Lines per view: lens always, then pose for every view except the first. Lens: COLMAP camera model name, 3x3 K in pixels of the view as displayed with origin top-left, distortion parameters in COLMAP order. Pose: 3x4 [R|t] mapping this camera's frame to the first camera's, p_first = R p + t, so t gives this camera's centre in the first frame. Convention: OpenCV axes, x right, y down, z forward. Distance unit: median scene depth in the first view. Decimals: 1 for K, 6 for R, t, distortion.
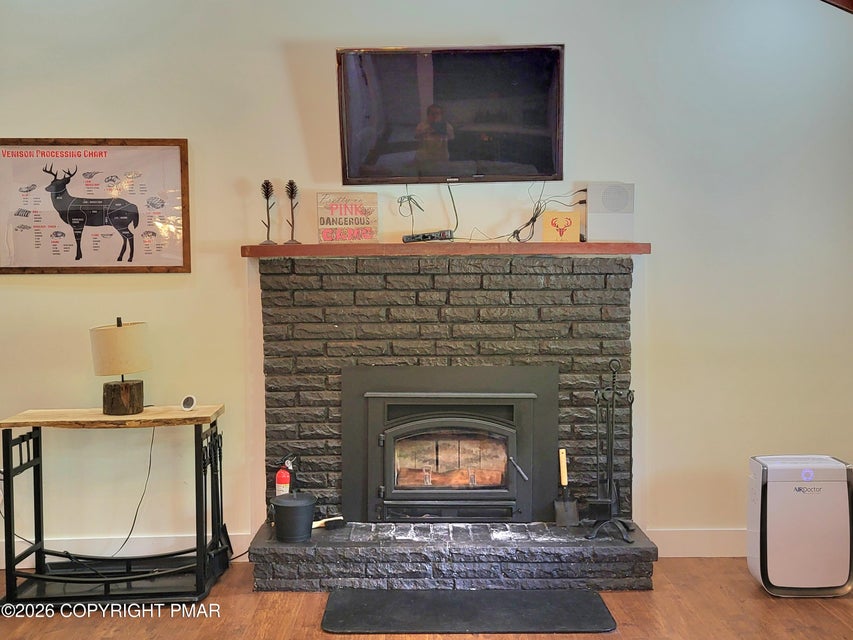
lens RADIAL K [[857.0, 0, 427.7], [0, 857.0, 314.1], [0, 0, 1]] dist [0.027999, 0.000000]
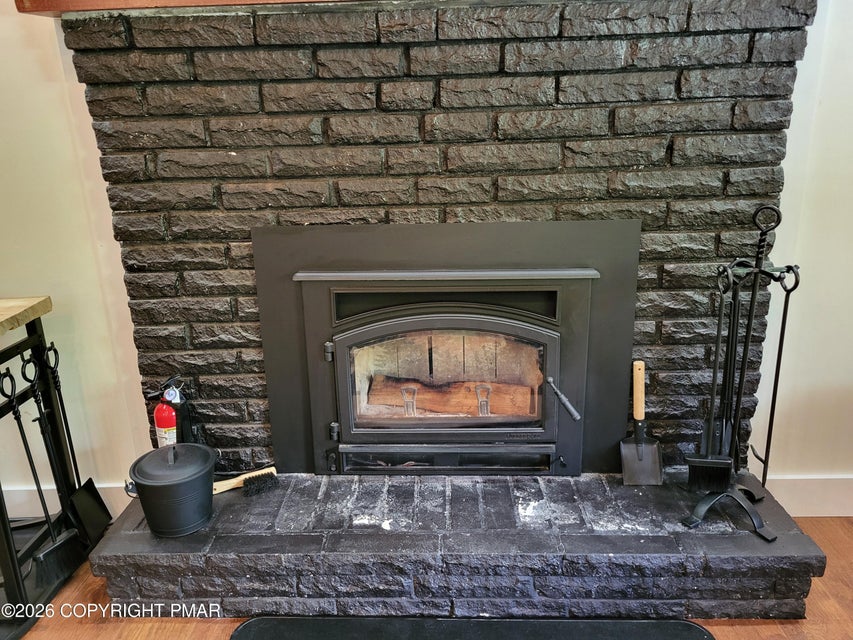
lens RADIAL K [[668.4, 0, 421.8], [0, 668.4, 311.5], [0, 0, 1]] dist [0.064026, -0.028116]
pose [[0.998777, -0.011696, -0.048034, 0.032443], [0.023108, 0.969390, 0.244435, 0.009505], [0.043705, -0.245247, 0.968475, 0.565718]]
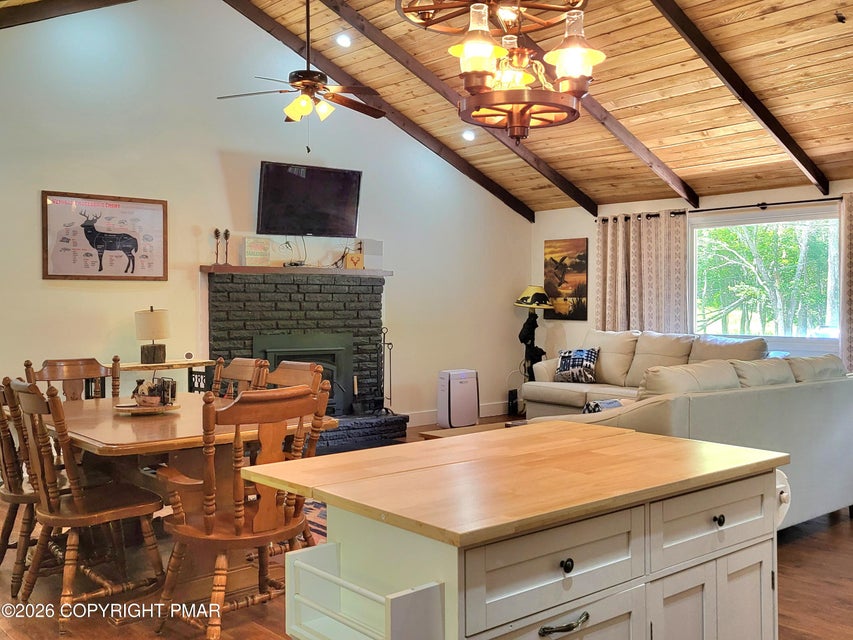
lens RADIAL K [[857.0, 0, 427.1], [0, 857.0, 320.4], [0, 0, 1]] dist [0.027999, 0.000000]
pose [[0.765989, -0.008845, 0.642792, -0.966082], [0.032988, 0.999129, -0.025563, 0.087391], [-0.642006, 0.040786, 0.765614, -0.590993]]
